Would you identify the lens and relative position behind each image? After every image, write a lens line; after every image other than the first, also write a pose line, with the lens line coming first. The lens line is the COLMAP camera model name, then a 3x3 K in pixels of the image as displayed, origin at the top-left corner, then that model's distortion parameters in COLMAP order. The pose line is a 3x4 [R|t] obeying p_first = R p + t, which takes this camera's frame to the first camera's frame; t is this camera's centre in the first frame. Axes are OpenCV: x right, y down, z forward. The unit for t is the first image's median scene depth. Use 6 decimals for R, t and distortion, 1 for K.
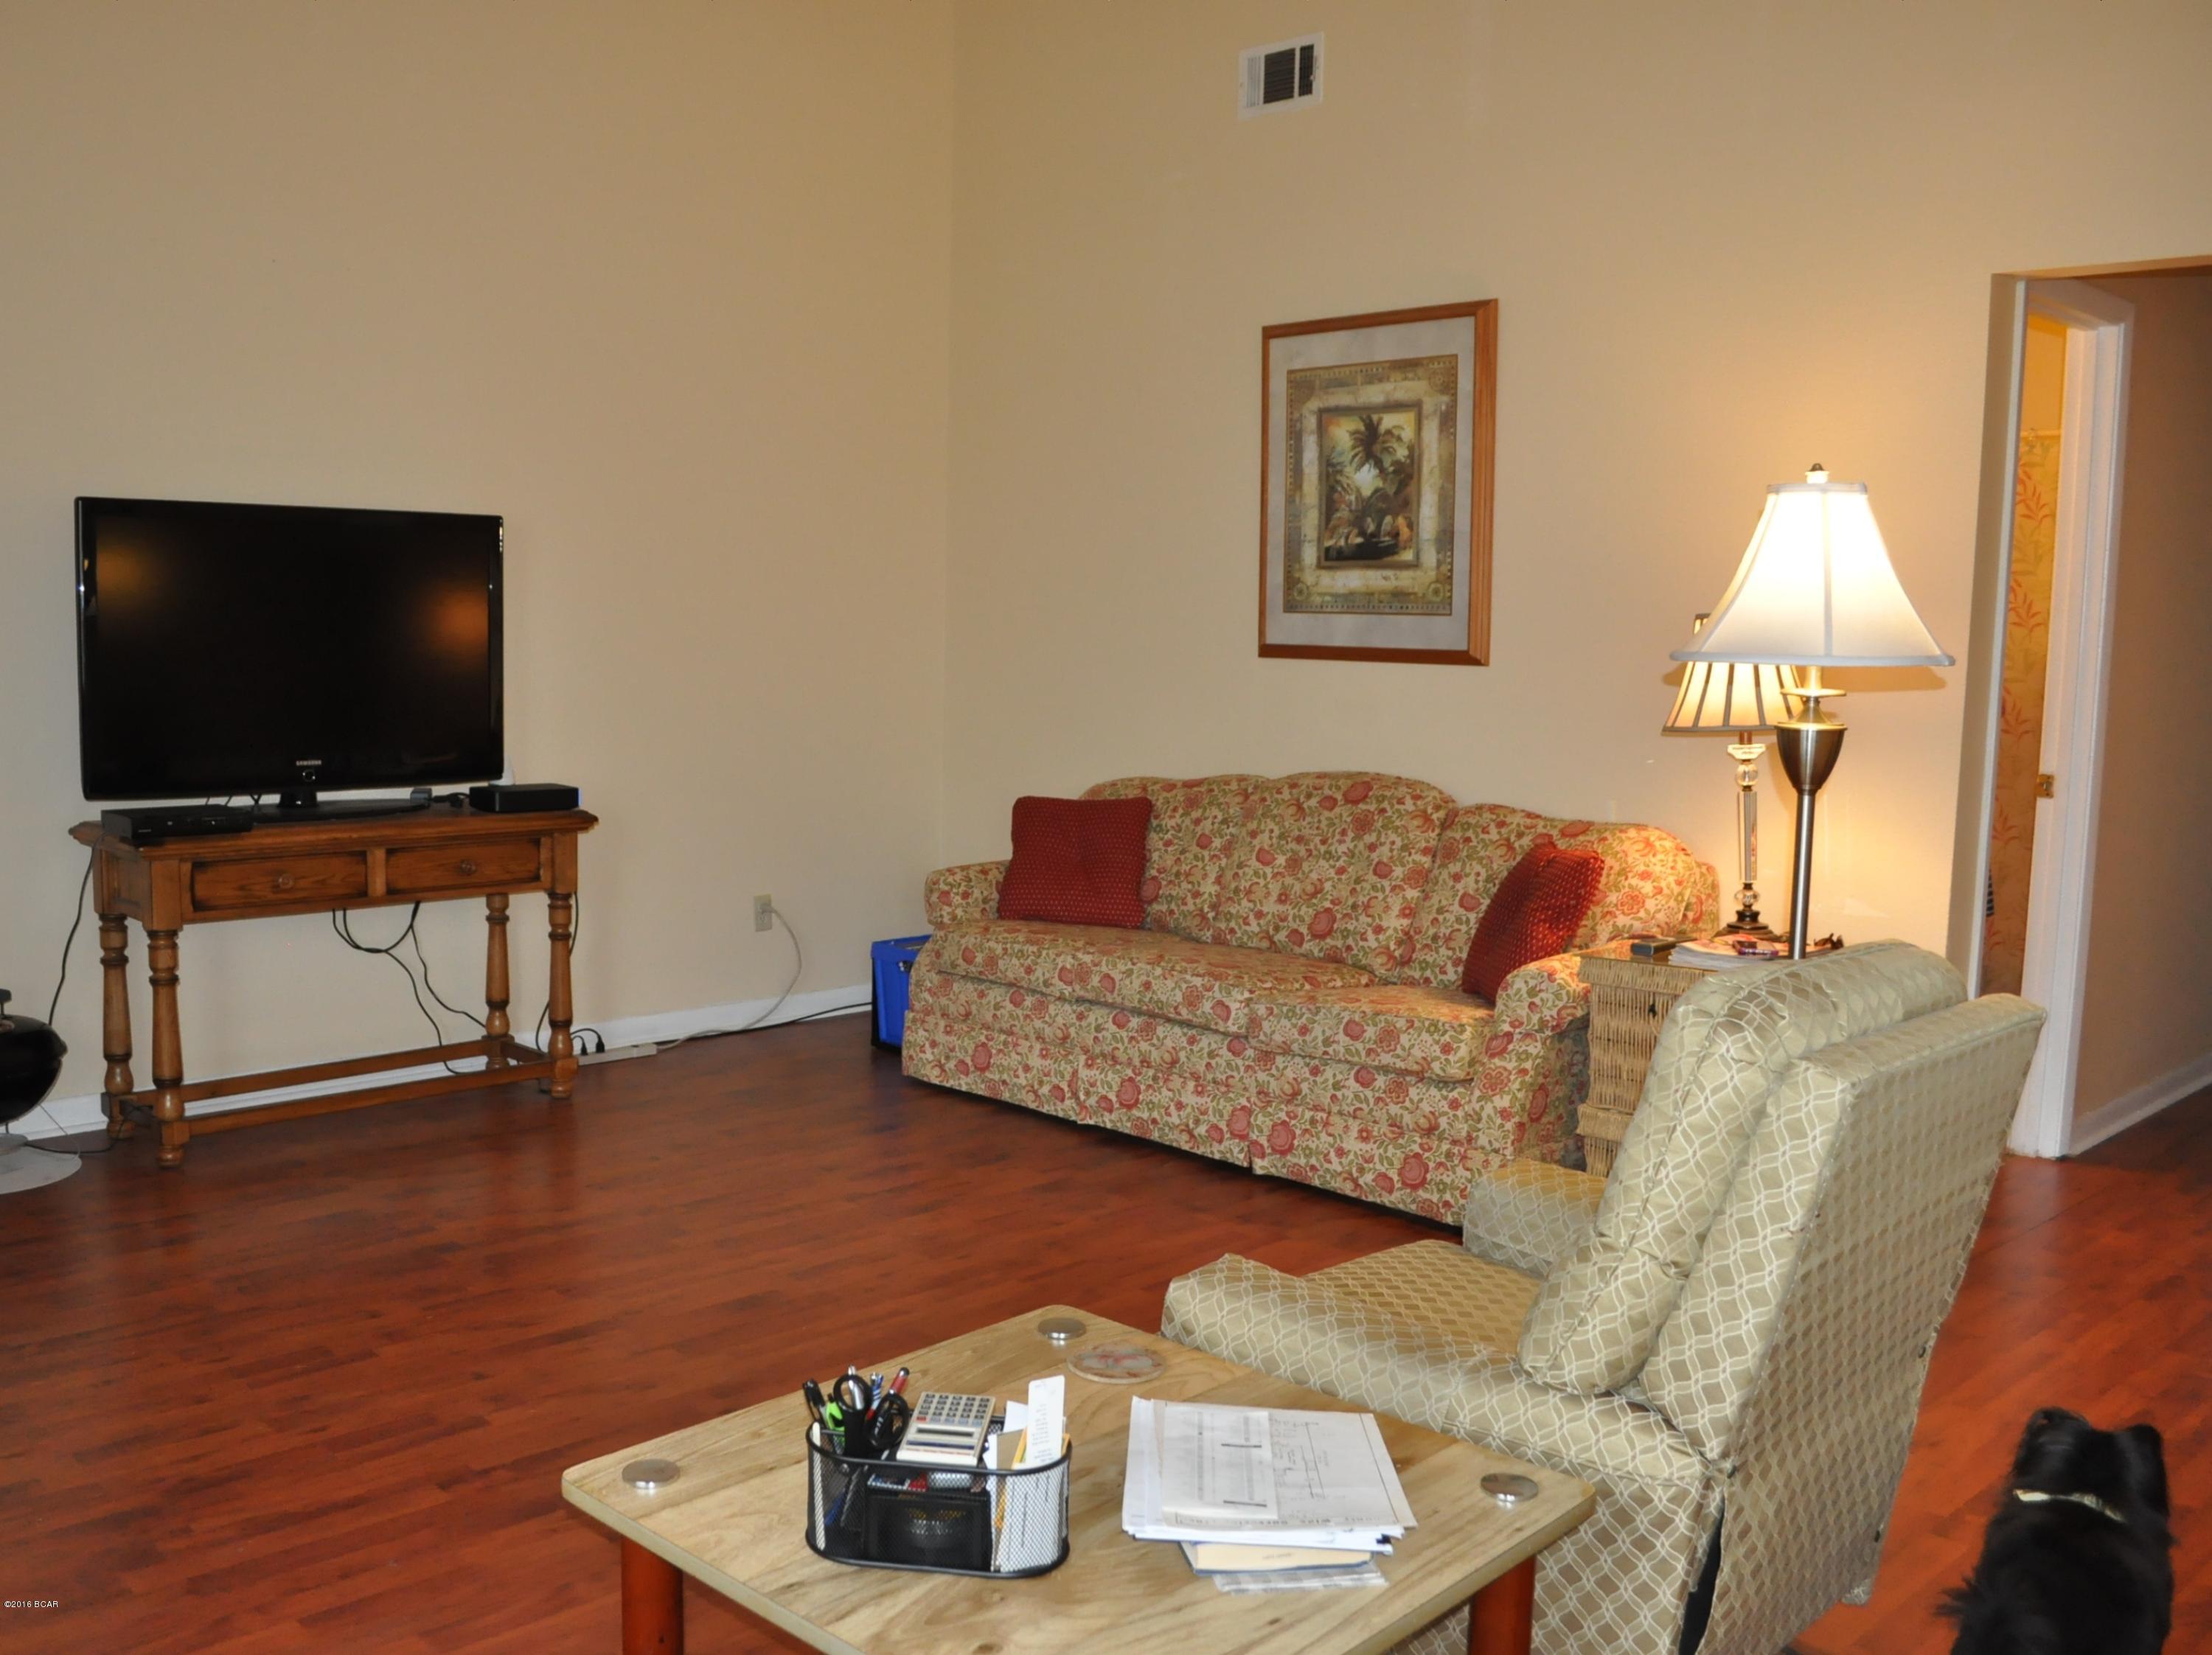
lens RADIAL K [[1999.0, 0, 1106.0], [0, 1999.0, 827.5], [0, 0, 1]] dist [-0.053043, -0.000711]
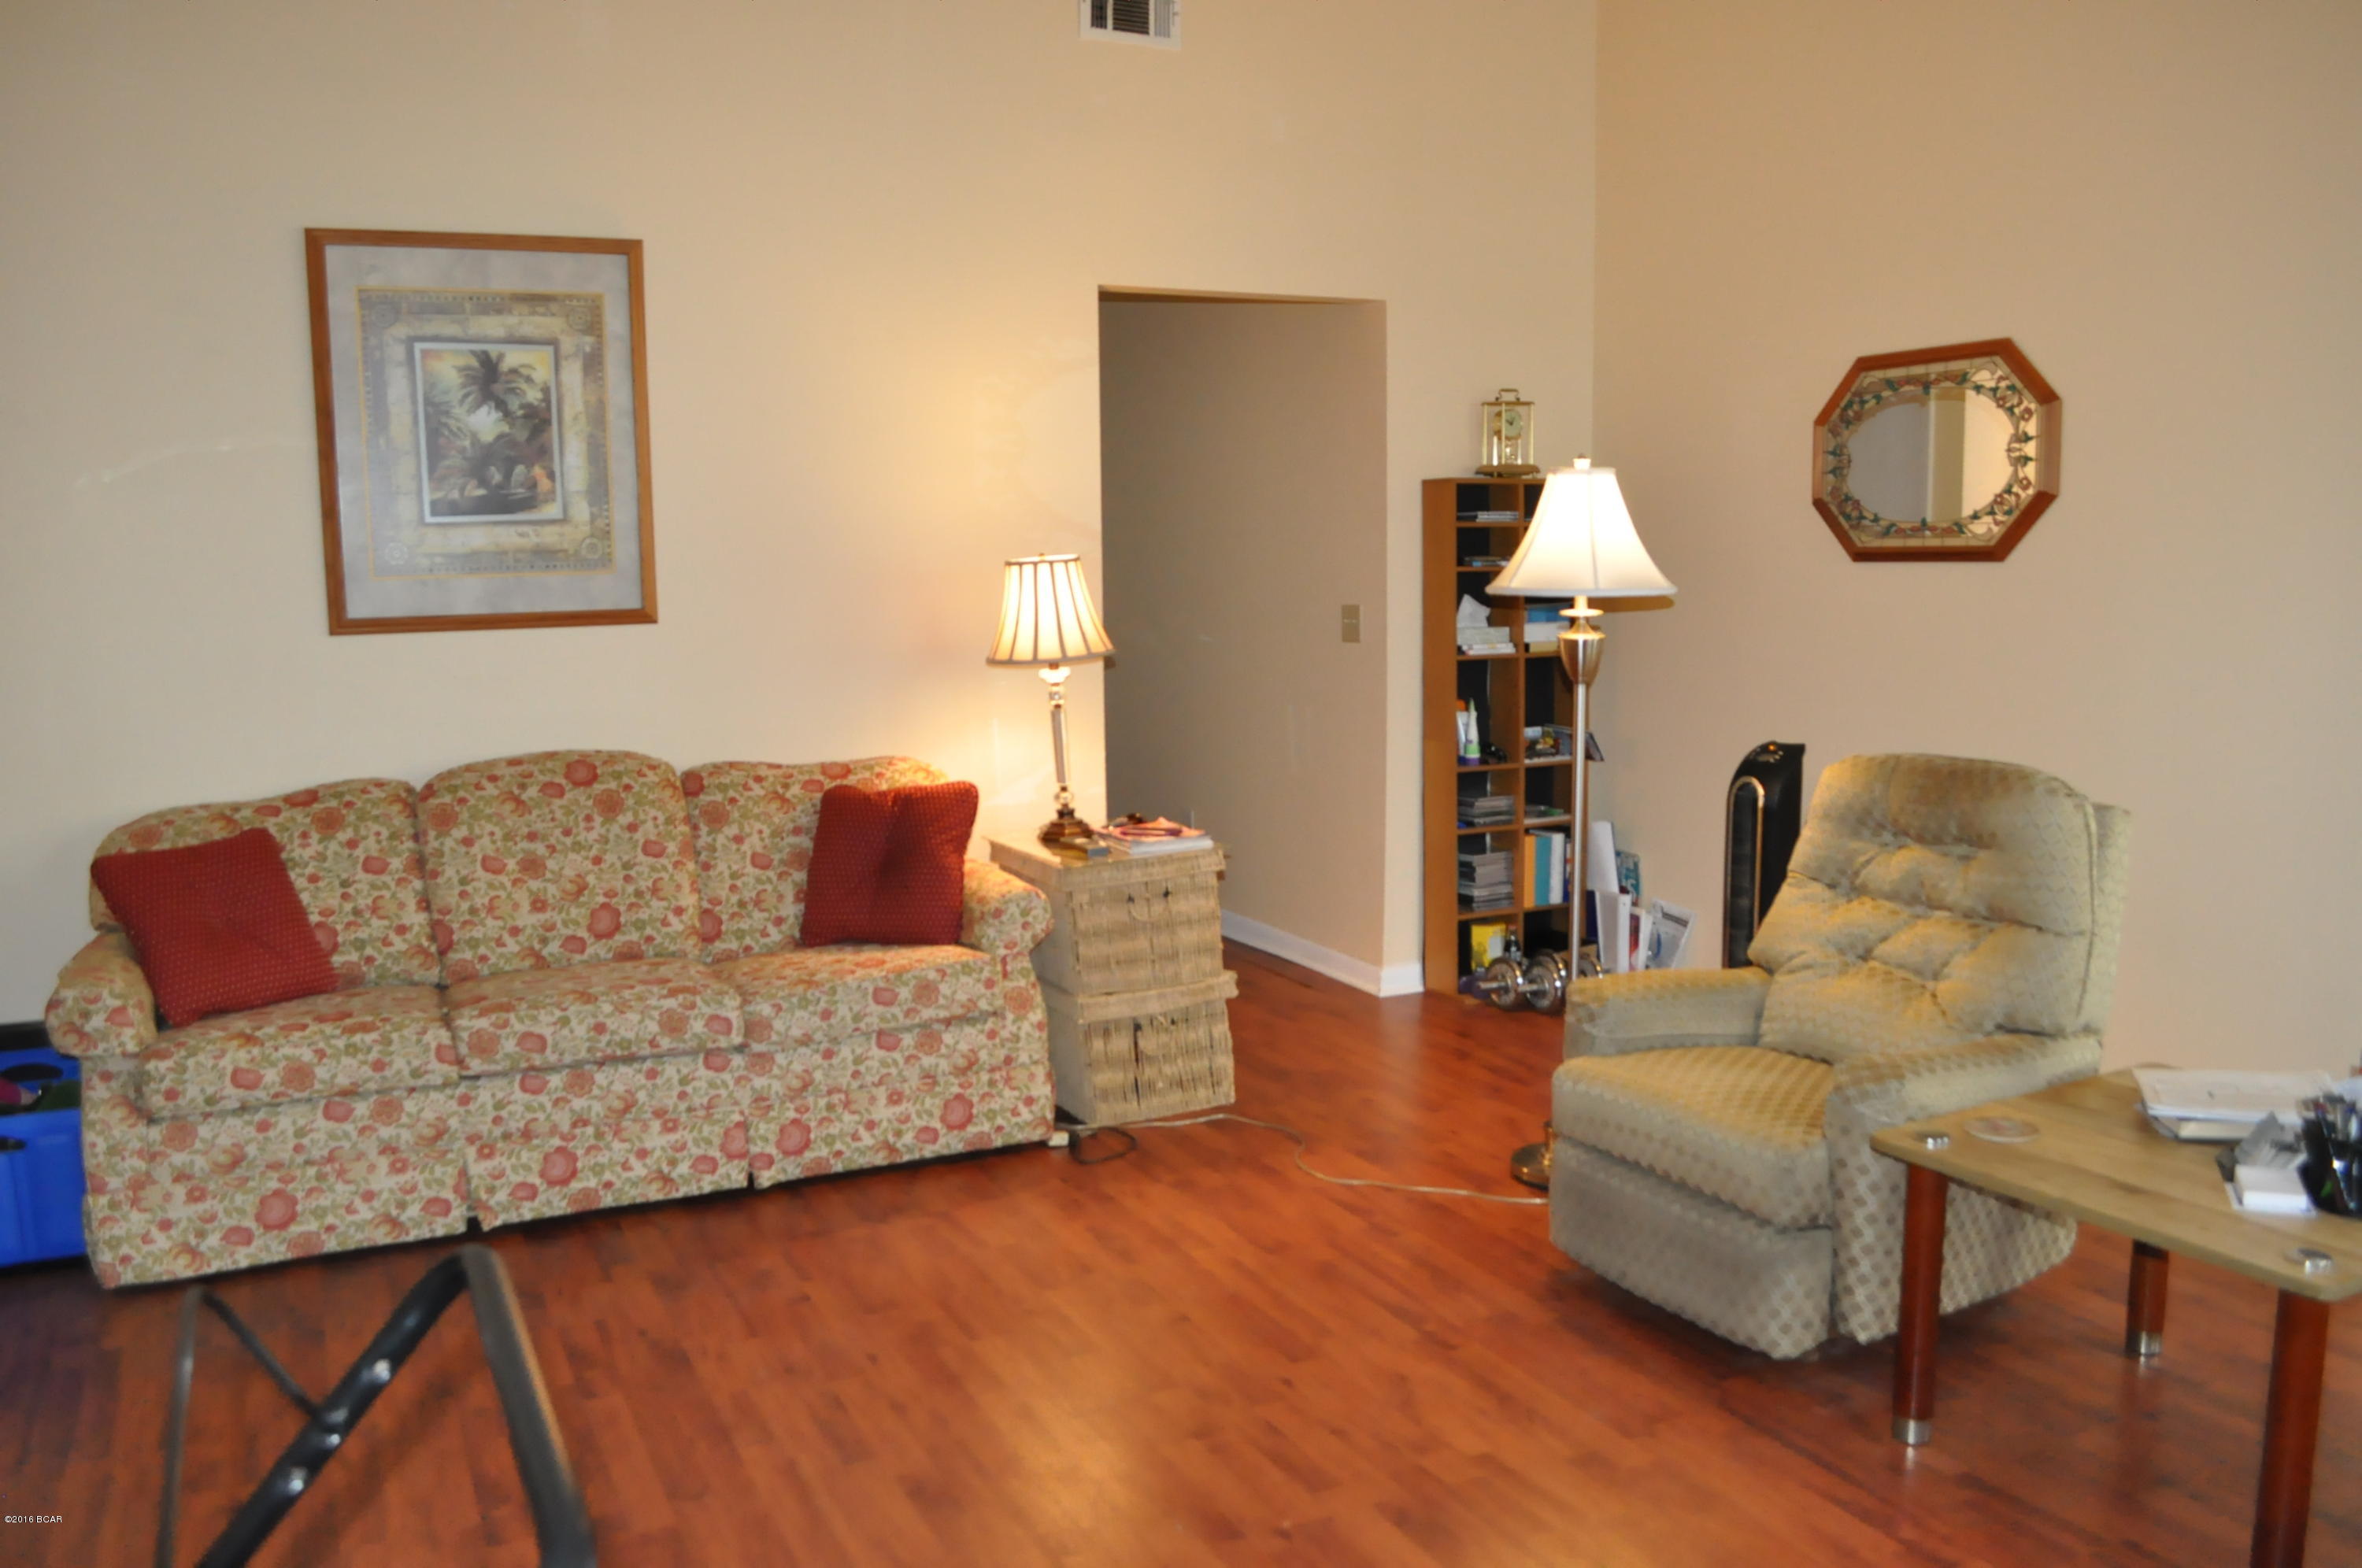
lens RADIAL K [[1801.7, 0, 1181.0], [0, 1801.7, 784.0], [0, 0, 1]] dist [-0.076980, 0.006148]
pose [[0.317707, -0.148610, 0.936471, -0.547061], [0.120641, 0.985950, 0.115533, -0.073503], [-0.940483, 0.076271, 0.331172, 0.480488]]
